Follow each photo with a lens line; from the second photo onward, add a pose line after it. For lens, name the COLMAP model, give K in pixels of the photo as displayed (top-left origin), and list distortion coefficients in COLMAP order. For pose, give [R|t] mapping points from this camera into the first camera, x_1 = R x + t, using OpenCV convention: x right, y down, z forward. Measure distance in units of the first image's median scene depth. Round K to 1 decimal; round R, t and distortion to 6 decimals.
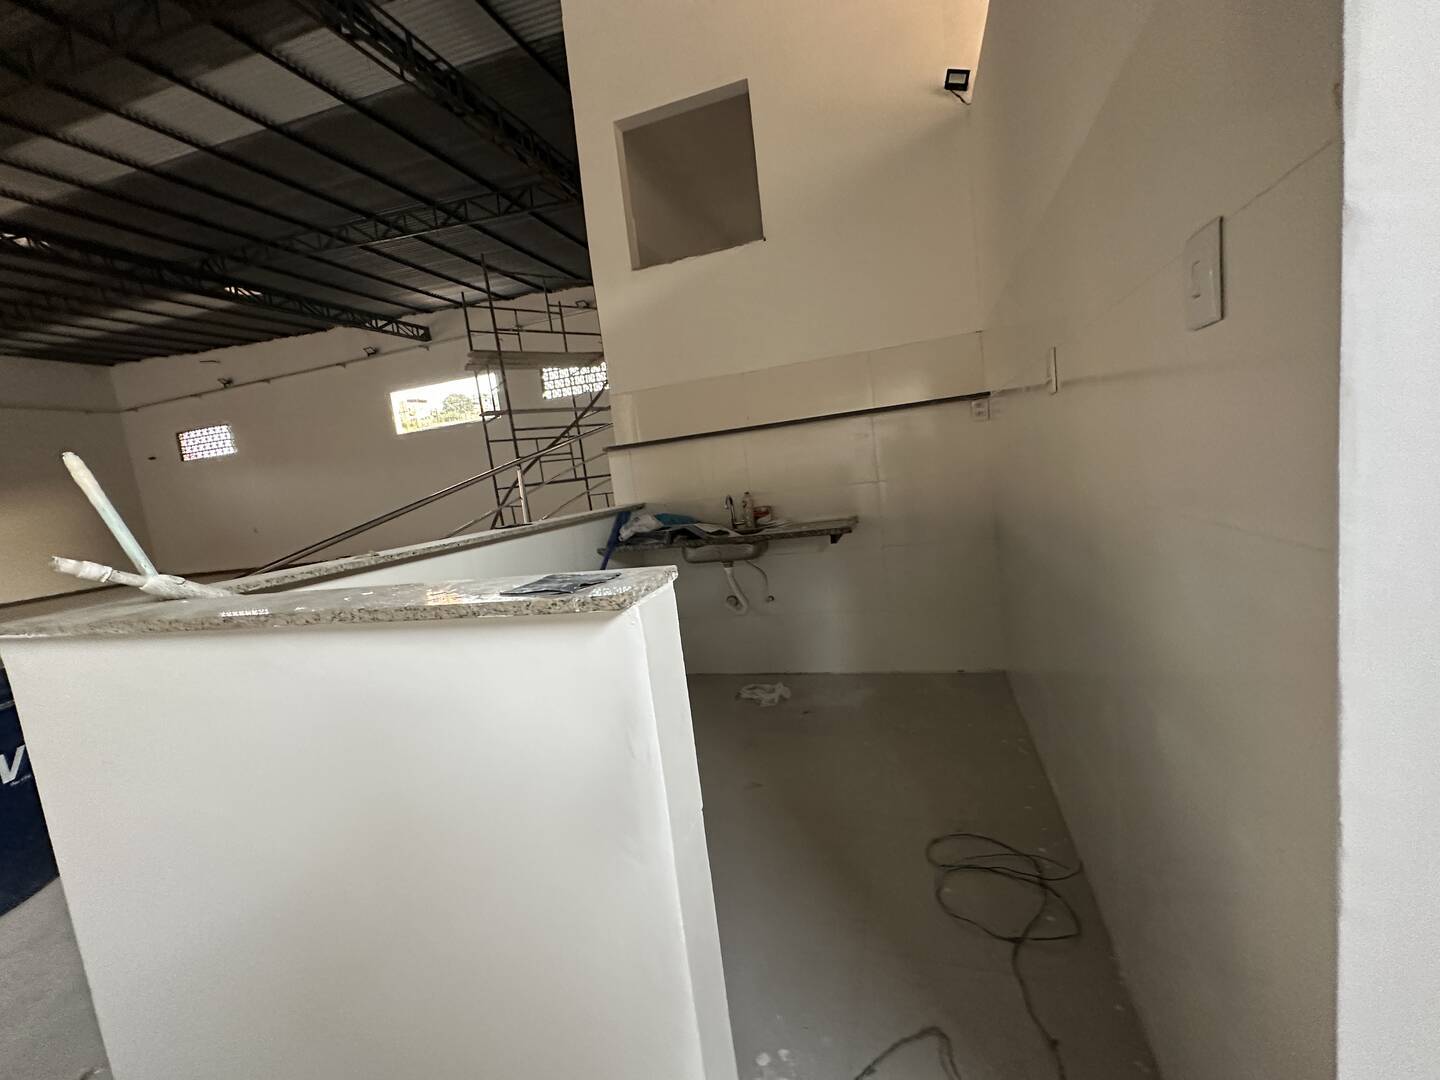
lens RADIAL K [[574.9, 0, 719.0], [0, 574.9, 535.2], [0, 0, 1]] dist [-0.001904, 0.000547]
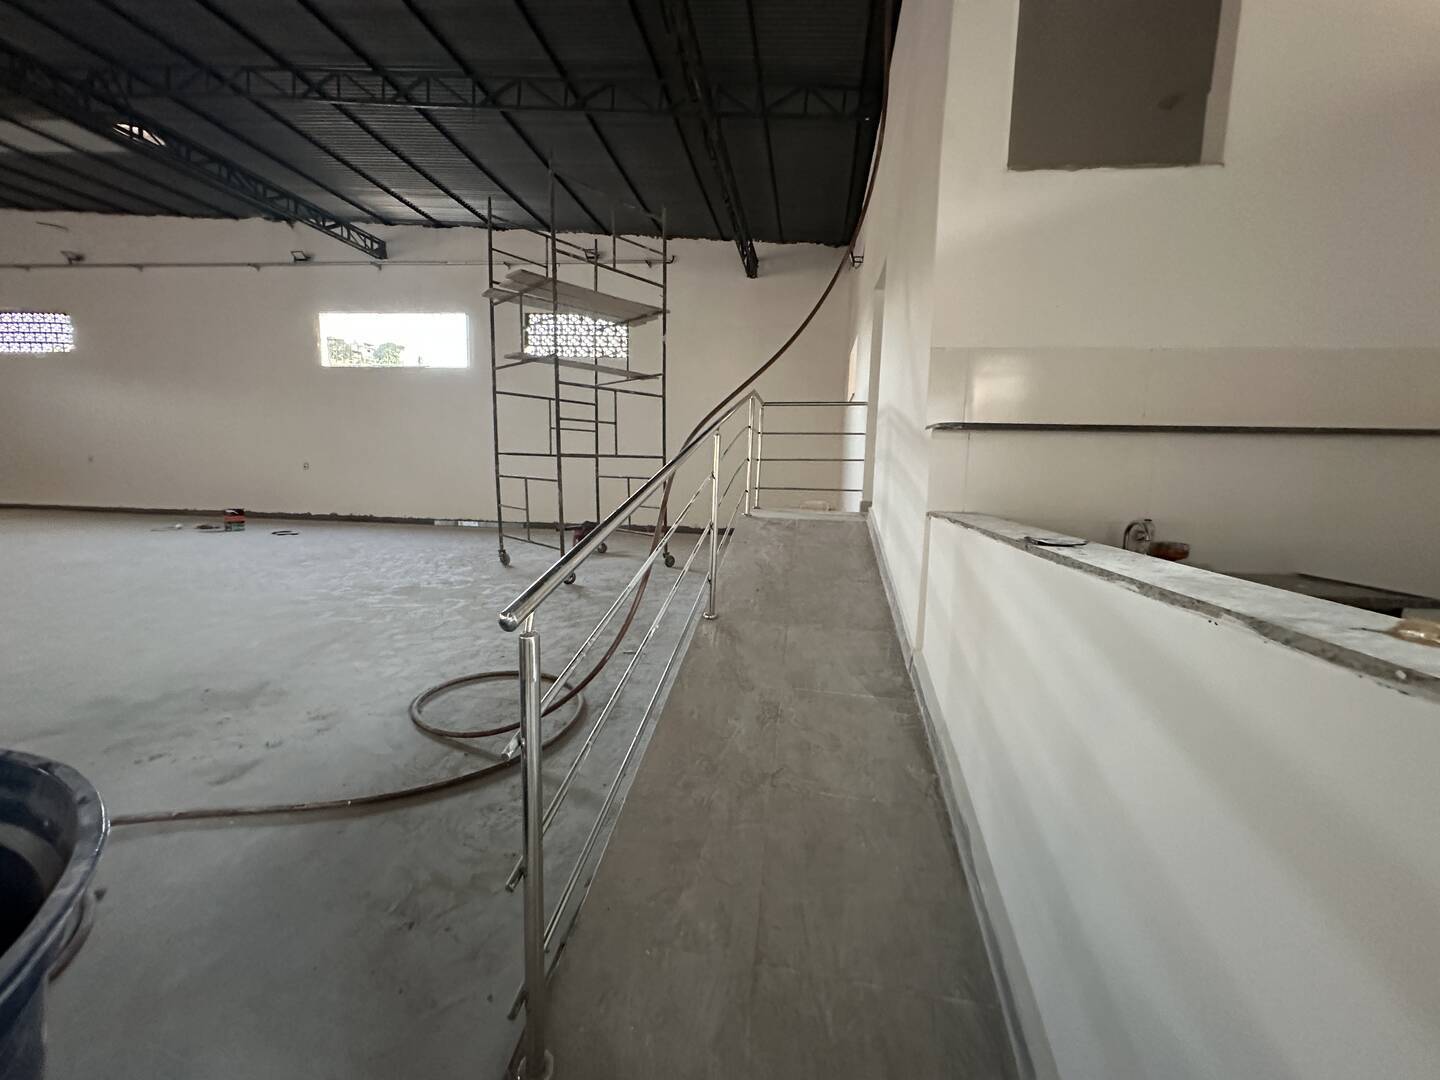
lens RADIAL K [[574.9, 0, 712.4], [0, 574.9, 533.7], [0, 0, 1]] dist [-0.001904, 0.000547]
pose [[0.974097, 0.121523, 0.190703, -0.249466], [-0.120442, 0.992570, -0.017291, 0.007974], [-0.191388, -0.006125, 0.981495, 0.174605]]
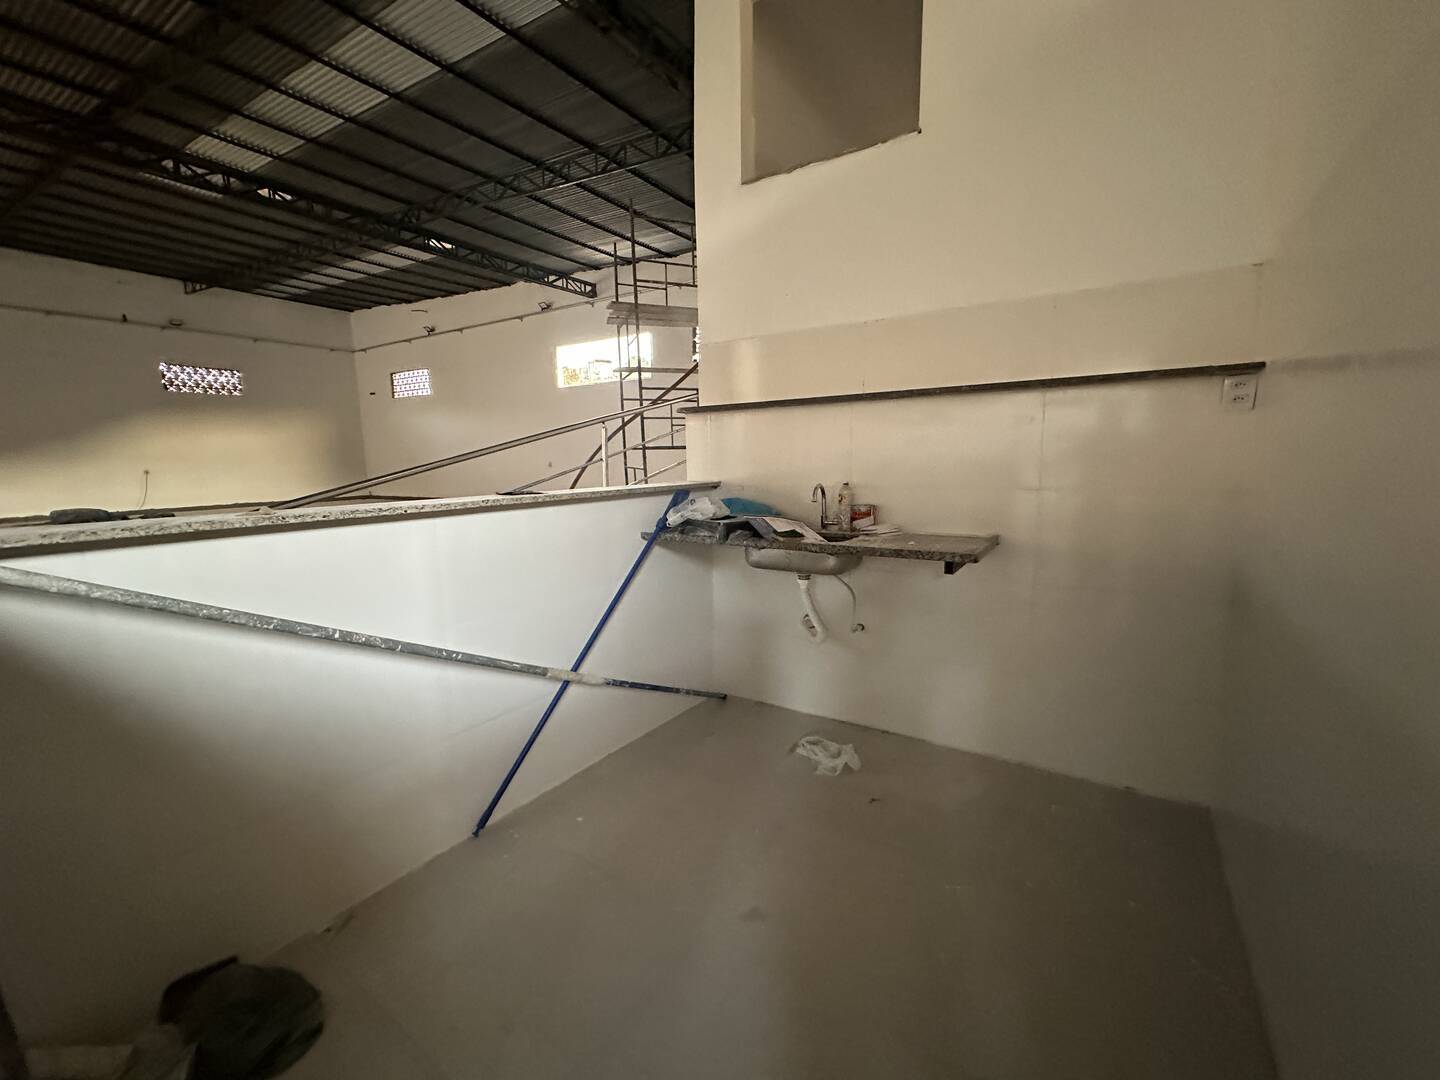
lens RADIAL K [[574.9, 0, 719.5], [0, 574.9, 536.2], [0, 0, 1]] dist [-0.001904, 0.000547]
pose [[0.957601, 0.137340, -0.253255, 0.036725], [-0.126178, 0.990198, 0.059884, -0.012539], [0.258997, -0.025390, 0.965544, 0.096179]]
